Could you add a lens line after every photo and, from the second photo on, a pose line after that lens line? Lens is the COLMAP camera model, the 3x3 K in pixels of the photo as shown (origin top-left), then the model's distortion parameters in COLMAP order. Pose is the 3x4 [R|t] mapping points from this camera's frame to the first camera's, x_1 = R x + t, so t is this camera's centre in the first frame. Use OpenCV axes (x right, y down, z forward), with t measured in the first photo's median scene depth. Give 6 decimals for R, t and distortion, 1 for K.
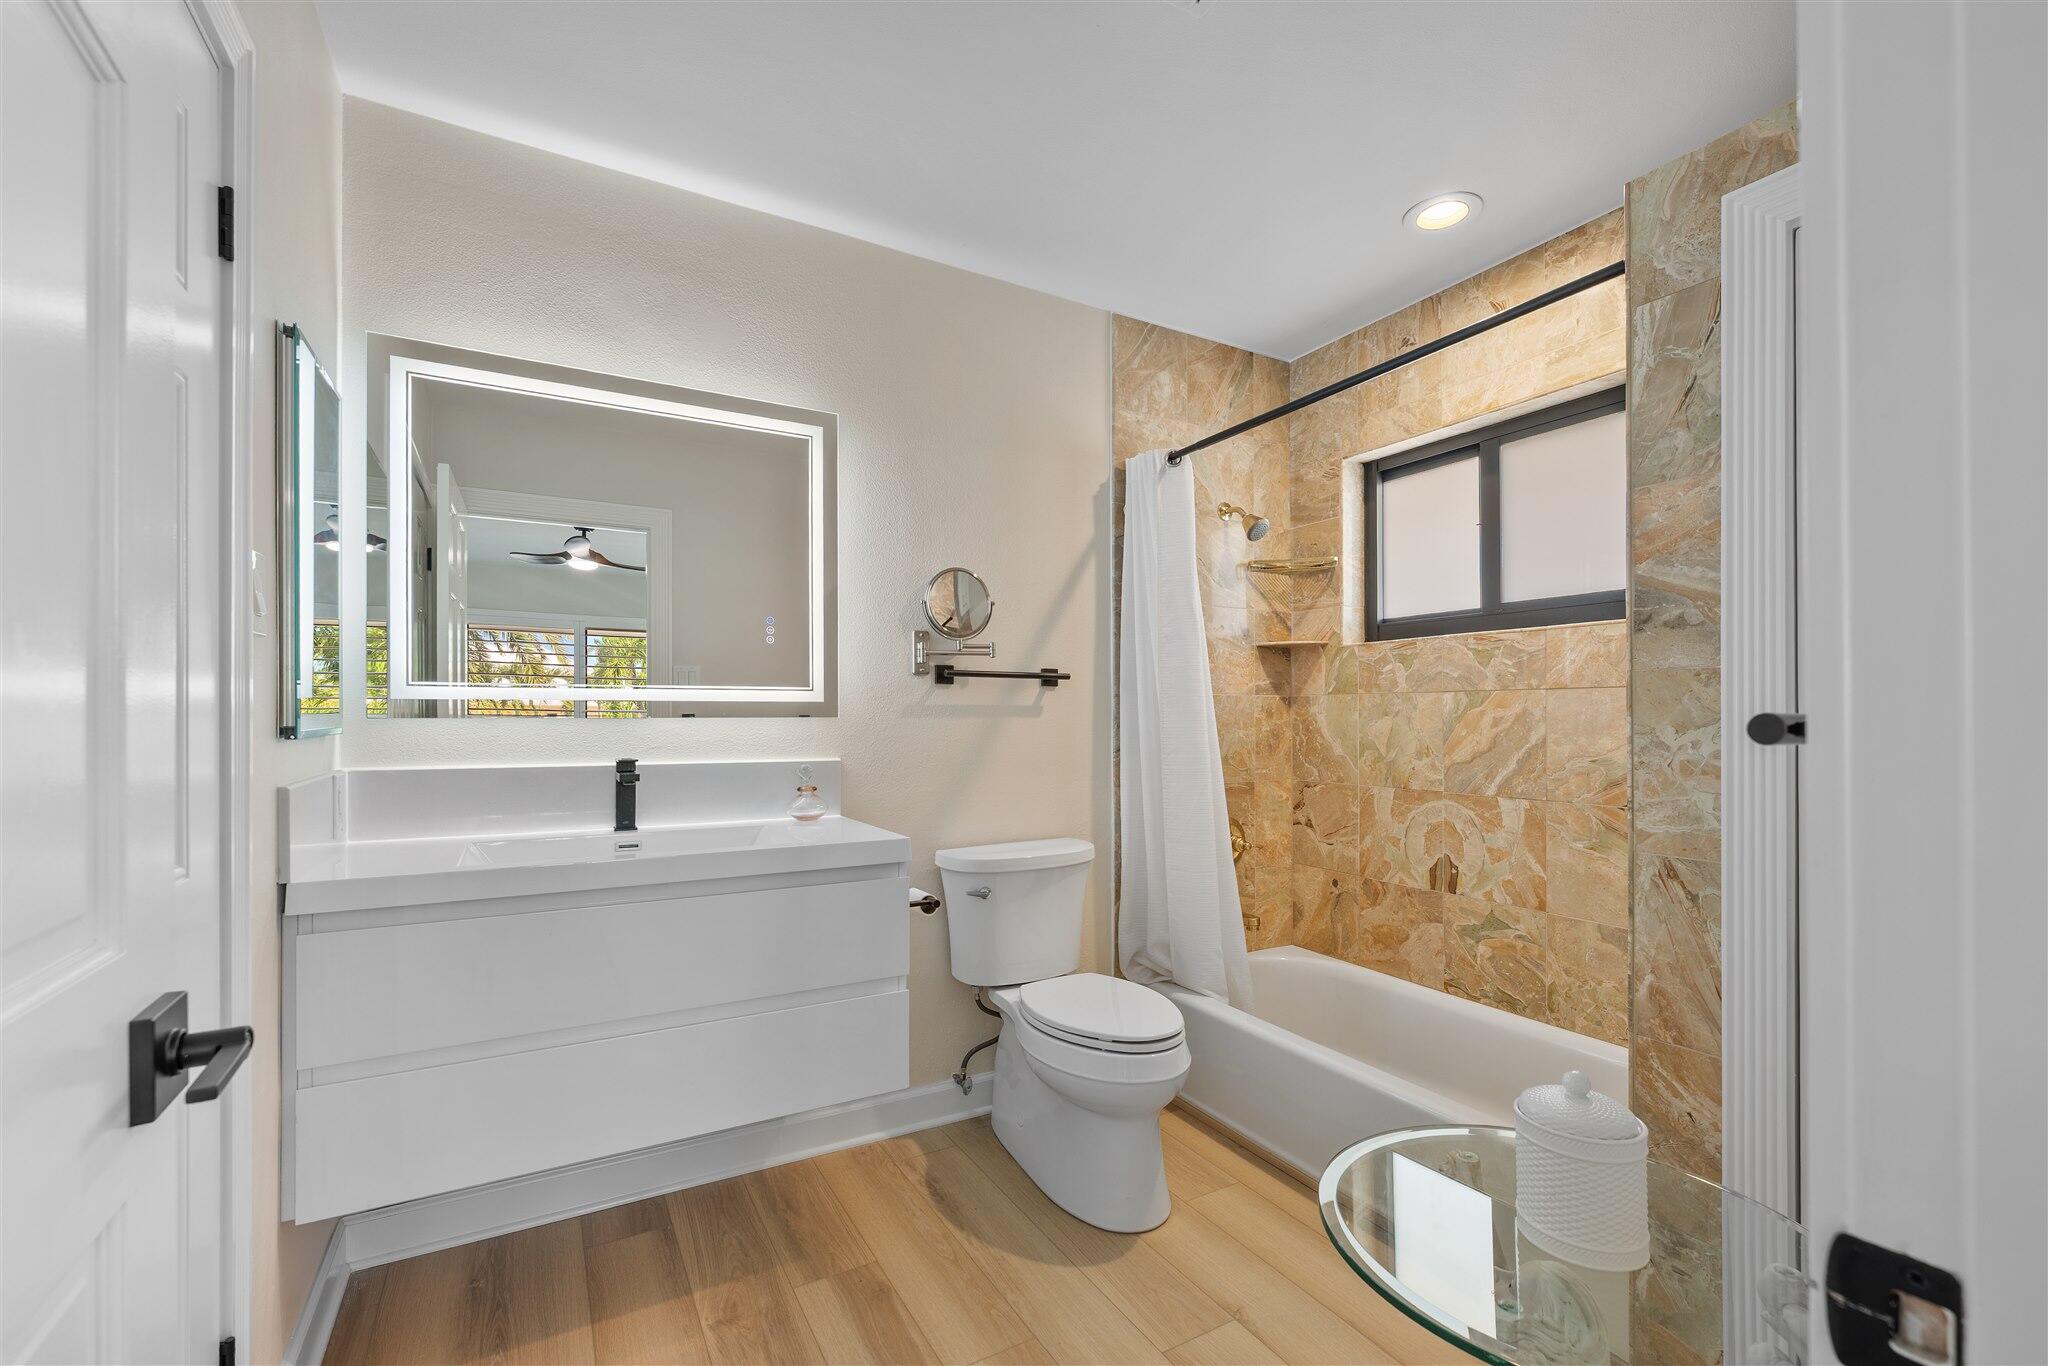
lens RADIAL K [[846.7, 0, 1021.4], [0, 846.7, 699.0], [0, 0, 1]] dist [0.001413, 0.000019]
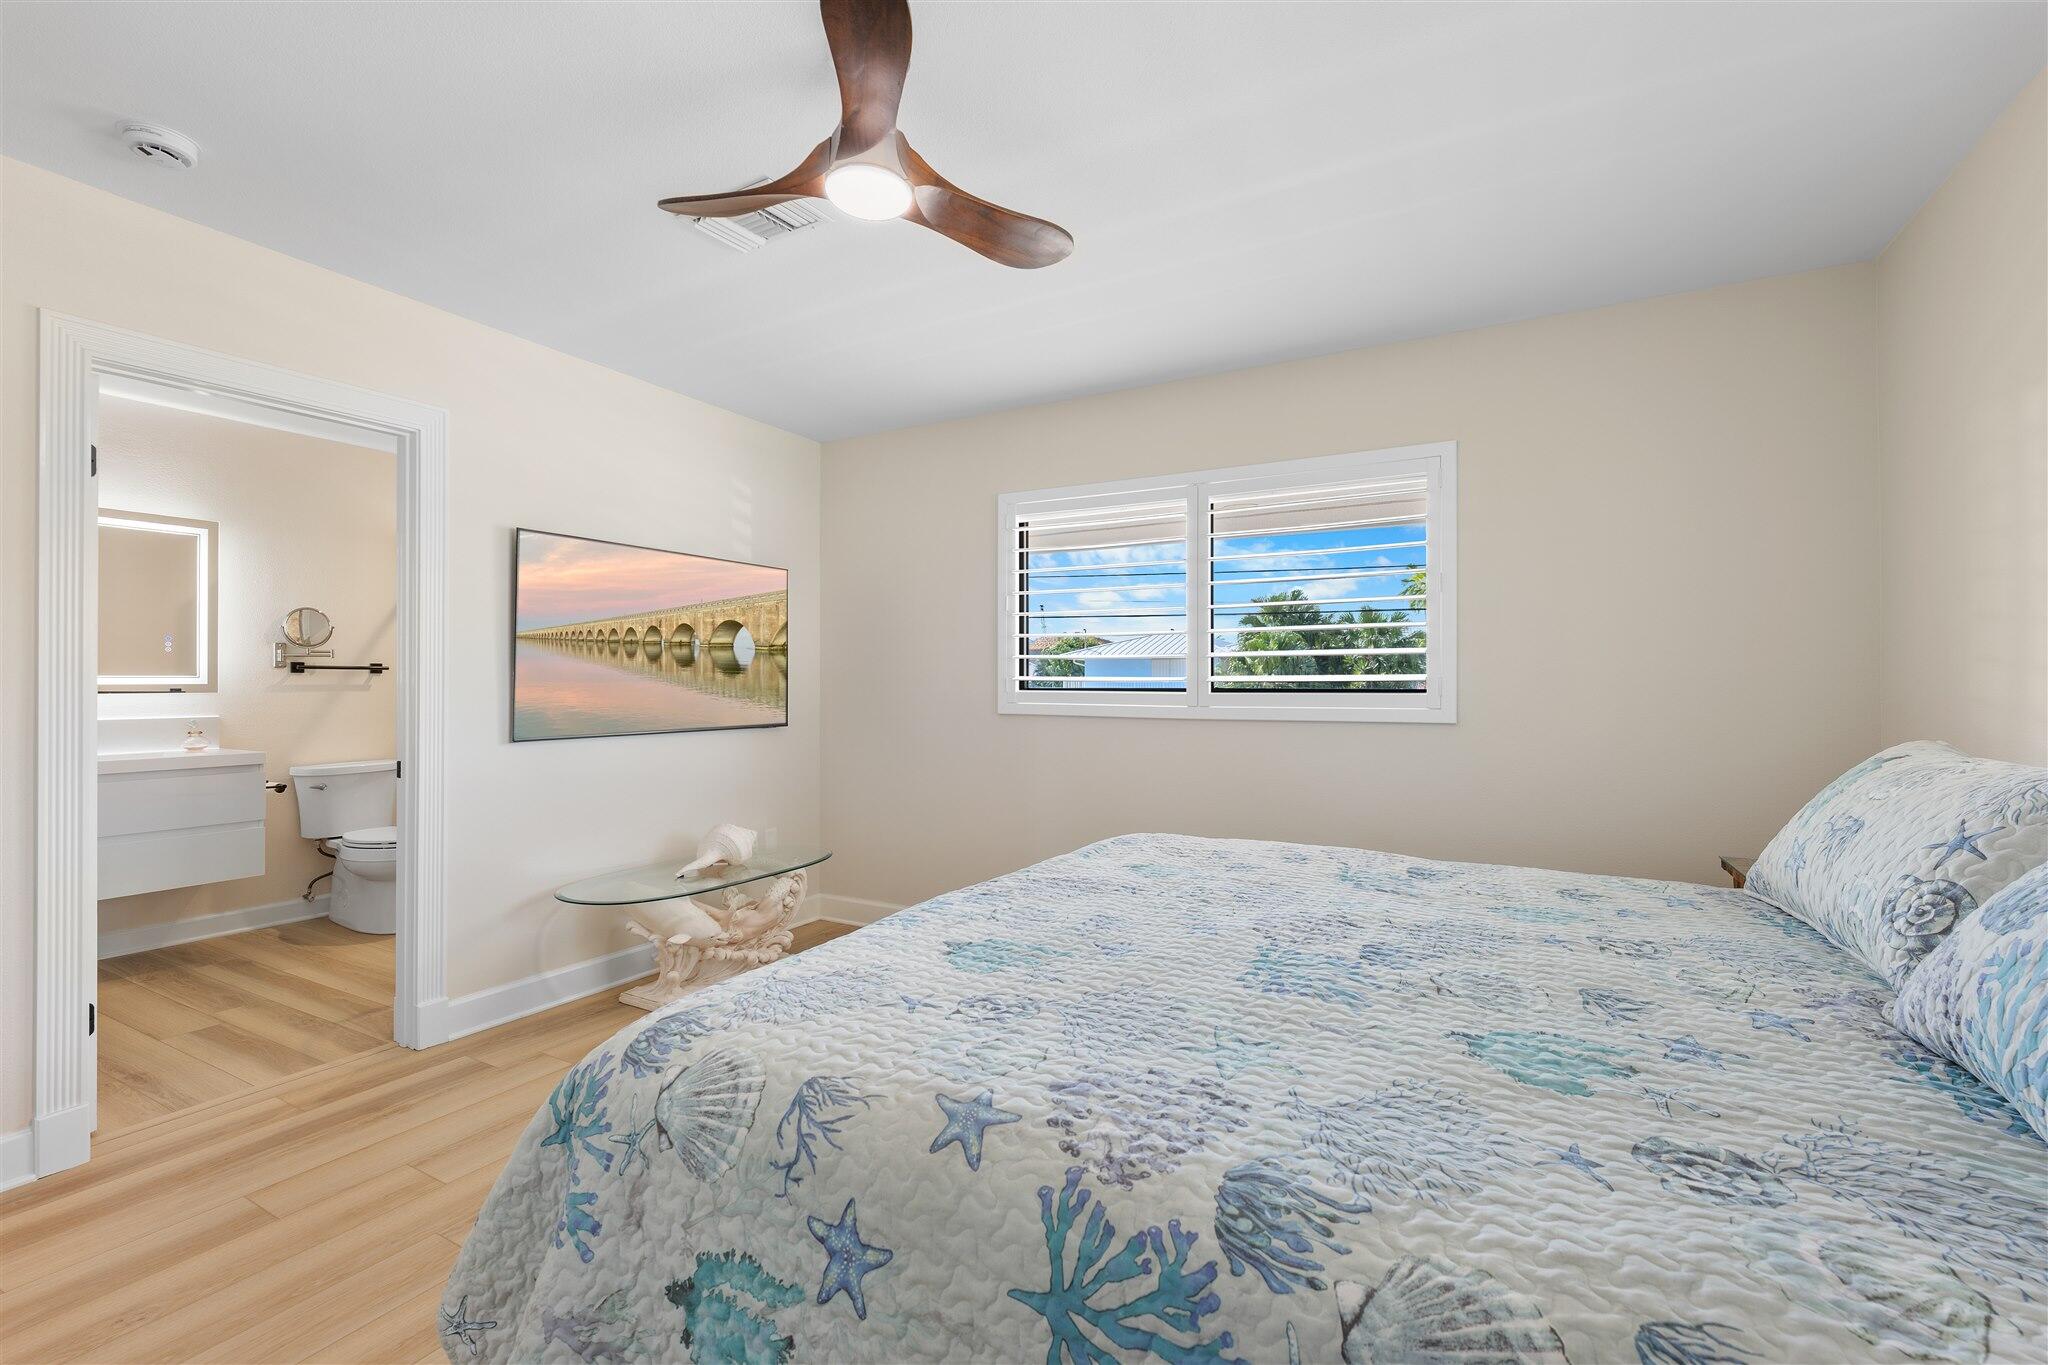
lens RADIAL K [[889.5, 0, 1027.4], [0, 889.5, 666.7], [0, 0, 1]] dist [-0.002077, -0.000144]
pose [[0.856404, 0.002496, 0.516300, 0.259802], [0.000653, 0.999982, -0.005917, -0.019286], [-0.516305, 0.005404, 0.856388, -1.387986]]
